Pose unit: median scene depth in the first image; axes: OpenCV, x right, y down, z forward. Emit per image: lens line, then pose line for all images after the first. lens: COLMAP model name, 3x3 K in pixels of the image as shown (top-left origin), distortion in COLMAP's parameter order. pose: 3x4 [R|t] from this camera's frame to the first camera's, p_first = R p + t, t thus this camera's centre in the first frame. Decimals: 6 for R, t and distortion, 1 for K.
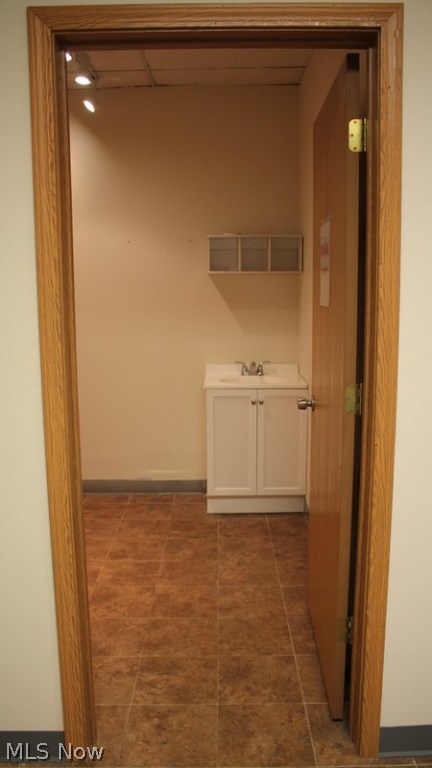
lens RADIAL K [[636.7, 0, 216.0], [0, 636.7, 384.0], [0, 0, 1]] dist [-0.165131, 0.143996]
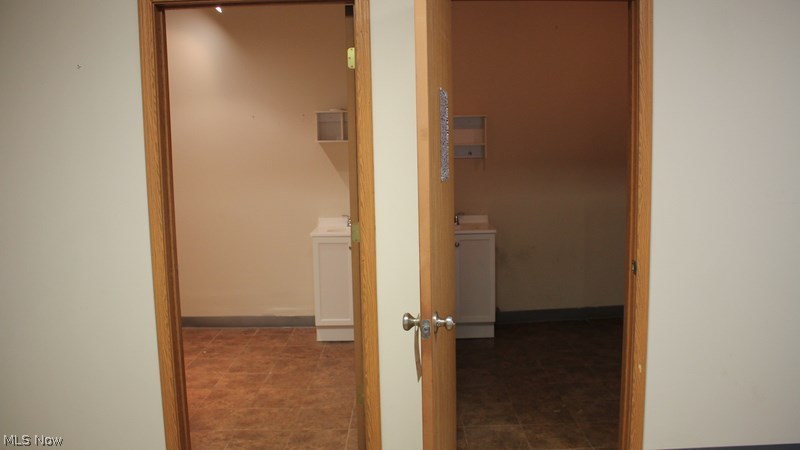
lens RADIAL K [[663.2, 0, 400.0], [0, 663.2, 225.0], [0, 0, 1]] dist [-0.165131, 0.143996]
pose [[0.999967, -0.008102, 0.000248, 0.182434], [0.008106, 0.999383, -0.034173, 0.034986], [0.000029, 0.034174, 0.999416, -0.322943]]
